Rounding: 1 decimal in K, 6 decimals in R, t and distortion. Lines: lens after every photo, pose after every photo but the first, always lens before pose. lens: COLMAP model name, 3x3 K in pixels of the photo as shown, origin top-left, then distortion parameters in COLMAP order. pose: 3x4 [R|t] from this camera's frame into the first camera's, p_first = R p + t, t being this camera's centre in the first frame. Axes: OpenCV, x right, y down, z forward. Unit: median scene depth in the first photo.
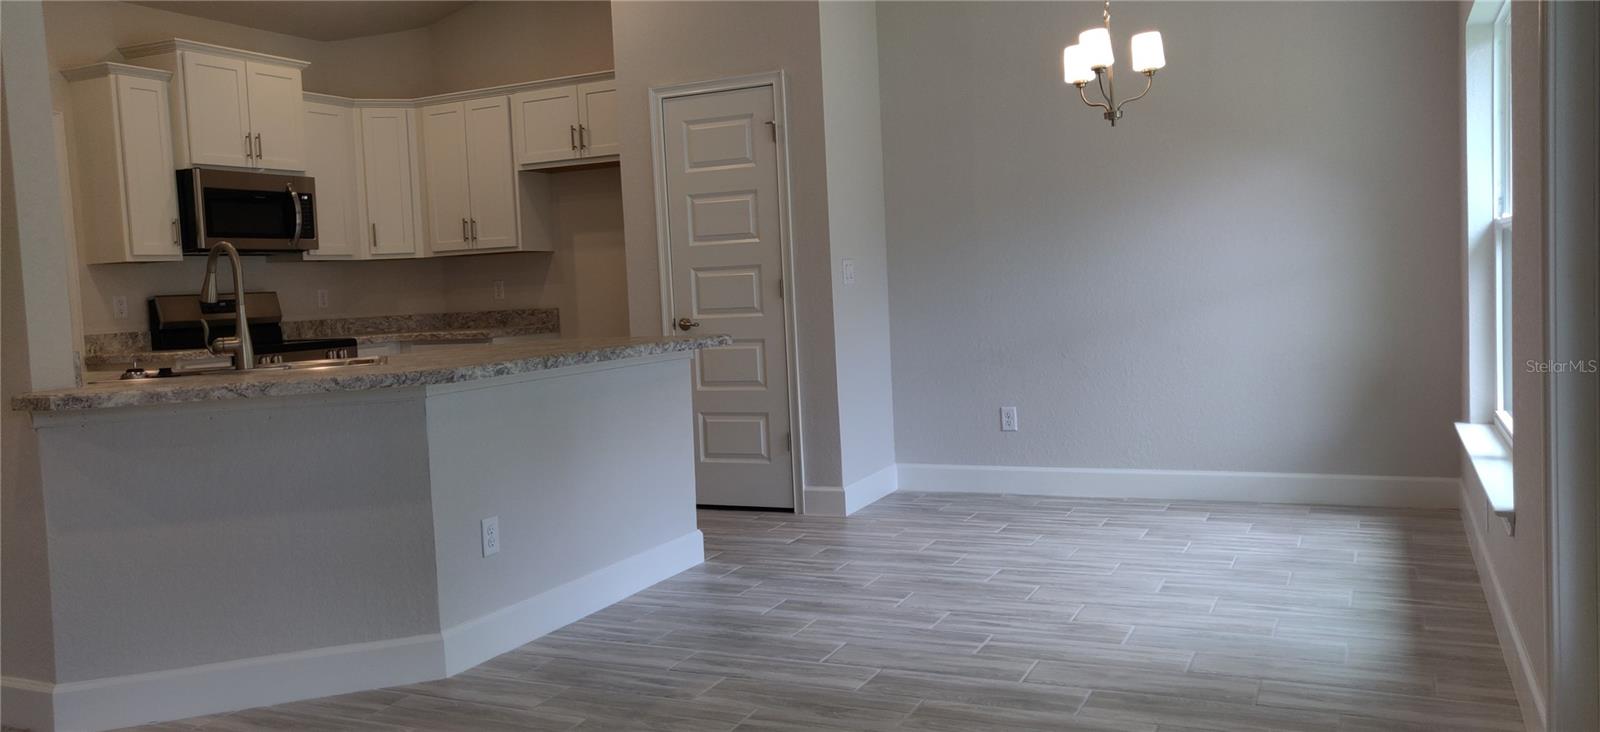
lens RADIAL K [[1217.7, 0, 800.0], [0, 1217.7, 366.0], [0, 0, 1]] dist [0.005191, 0.002456]
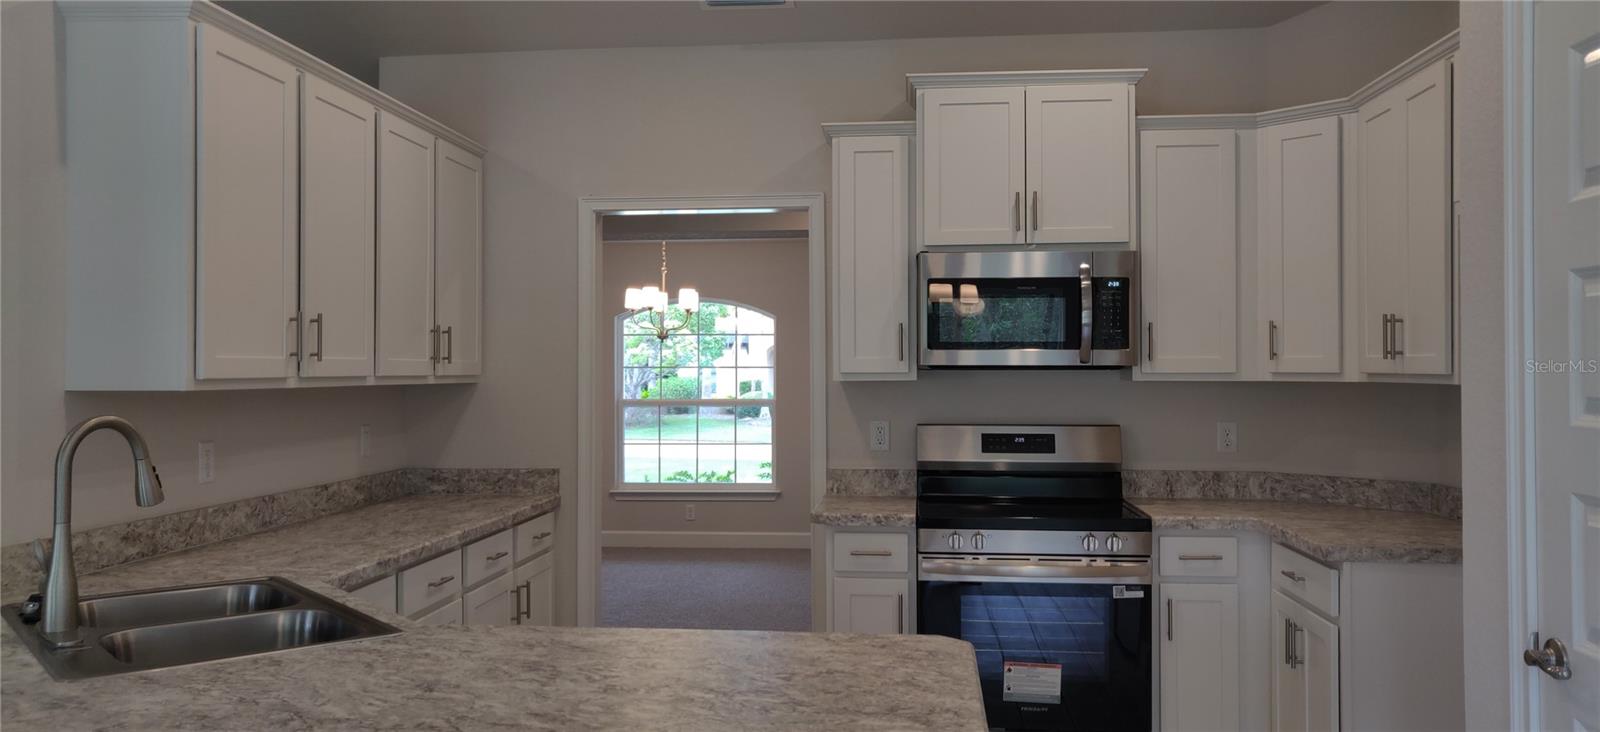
lens RADIAL K [[1217.7, 0, 800.0], [0, 1217.7, 366.0], [0, 0, 1]] dist [0.005191, 0.002456]
pose [[0.342572, 0.046163, -0.938357, 0.130390], [-0.081927, 0.996455, 0.019111, -0.093446], [0.935913, 0.070330, 0.345139, 0.624604]]
